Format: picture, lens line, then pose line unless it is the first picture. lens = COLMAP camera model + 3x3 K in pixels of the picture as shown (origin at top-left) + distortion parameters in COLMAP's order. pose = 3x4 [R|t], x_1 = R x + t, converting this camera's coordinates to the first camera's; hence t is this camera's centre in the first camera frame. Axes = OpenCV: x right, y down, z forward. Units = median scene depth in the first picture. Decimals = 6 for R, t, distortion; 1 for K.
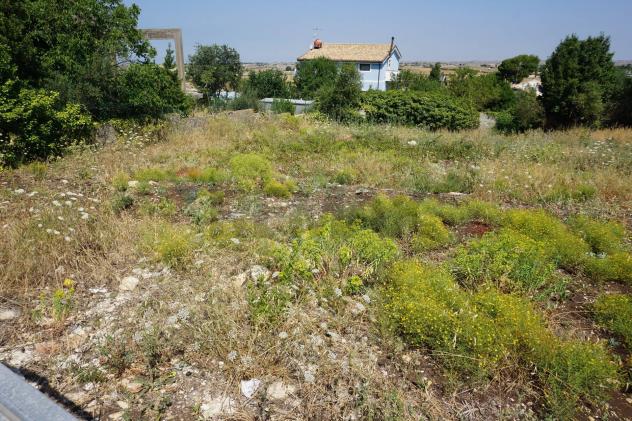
lens RADIAL K [[420.4, 0, 313.3], [0, 420.4, 212.9], [0, 0, 1]] dist [-0.055821, 0.036759]
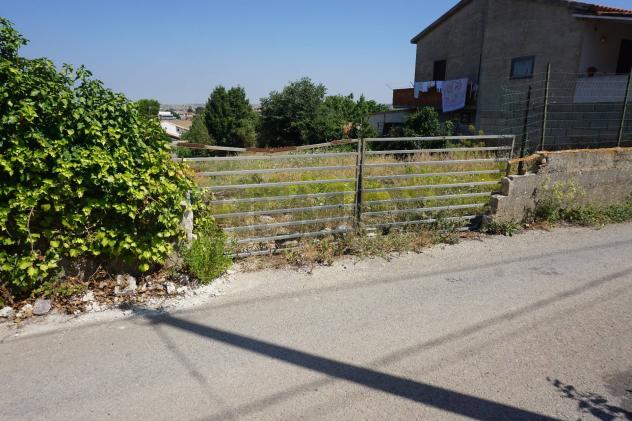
lens RADIAL K [[420.4, 0, 313.3], [0, 420.4, 212.9], [0, 0, 1]] dist [-0.055821, 0.036759]
pose [[0.667354, -0.181030, 0.722403, -0.351869], [0.250488, 0.968055, 0.011189, 0.042173], [-0.701352, 0.173486, 0.691382, -0.115253]]
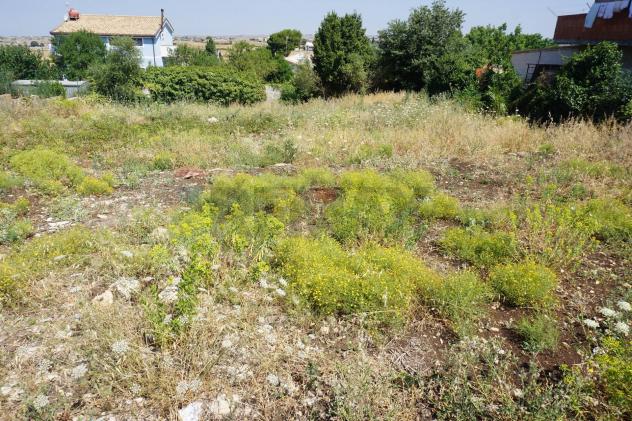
lens RADIAL K [[420.4, 0, 313.3], [0, 420.4, 212.9], [0, 0, 1]] dist [-0.055821, 0.036759]
pose [[0.875551, -0.176926, 0.449563, -0.039639], [0.152275, 0.984163, 0.090754, -0.005336], [-0.458500, -0.011002, 0.888626, 0.019608]]
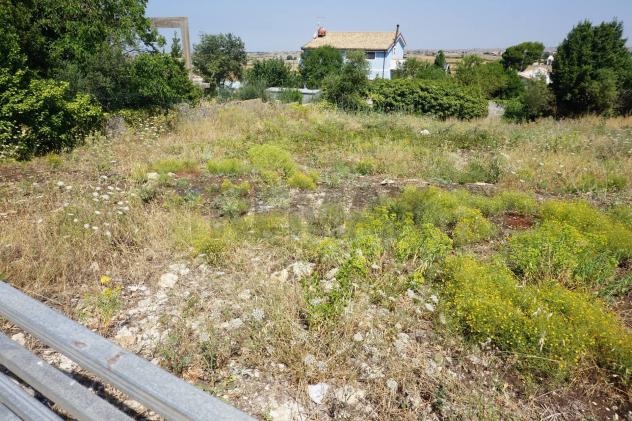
lens RADIAL K [[420.4, 0, 313.3], [0, 420.4, 212.9], [0, 0, 1]] dist [-0.055821, 0.036759]
pose [[0.999975, -0.005407, -0.004530, -0.025354], [0.005512, 0.999705, 0.023664, -0.001748], [0.004401, -0.023688, 0.999710, 0.010247]]
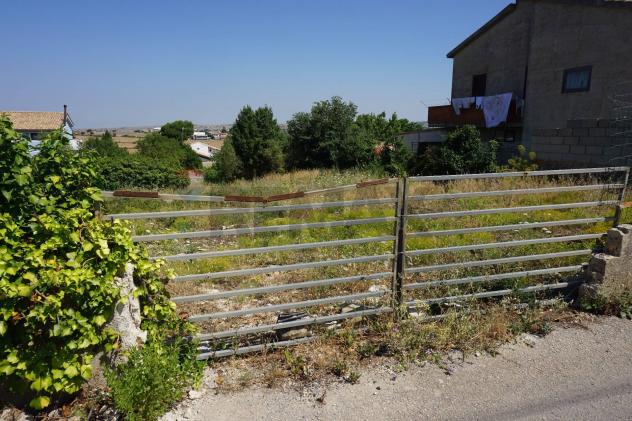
lens RADIAL K [[420.4, 0, 313.3], [0, 420.4, 212.9], [0, 0, 1]] dist [-0.055821, 0.036759]
pose [[0.719970, -0.149395, 0.677735, -0.264969], [0.247376, 0.967655, -0.049489, 0.016787], [-0.648420, 0.203286, 0.733639, -0.052149]]
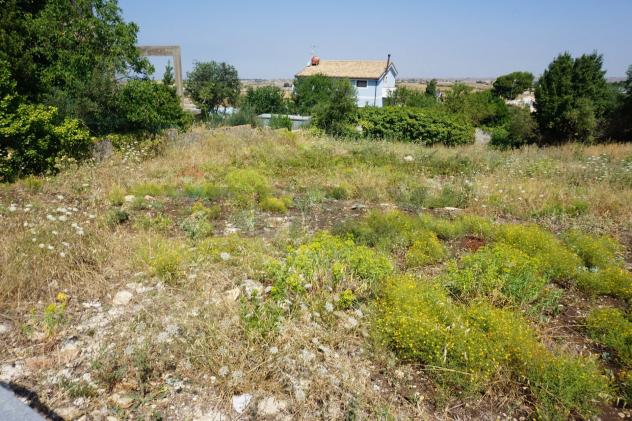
lens RADIAL K [[420.4, 0, 313.3], [0, 420.4, 212.9], [0, 0, 1]] dist [-0.055821, 0.036759]
pose [[0.999983, 0.000900, 0.005781, 0.002229], [-0.000694, 0.999365, -0.035614, 0.000181], [-0.005810, 0.035609, 0.999349, -0.001736]]
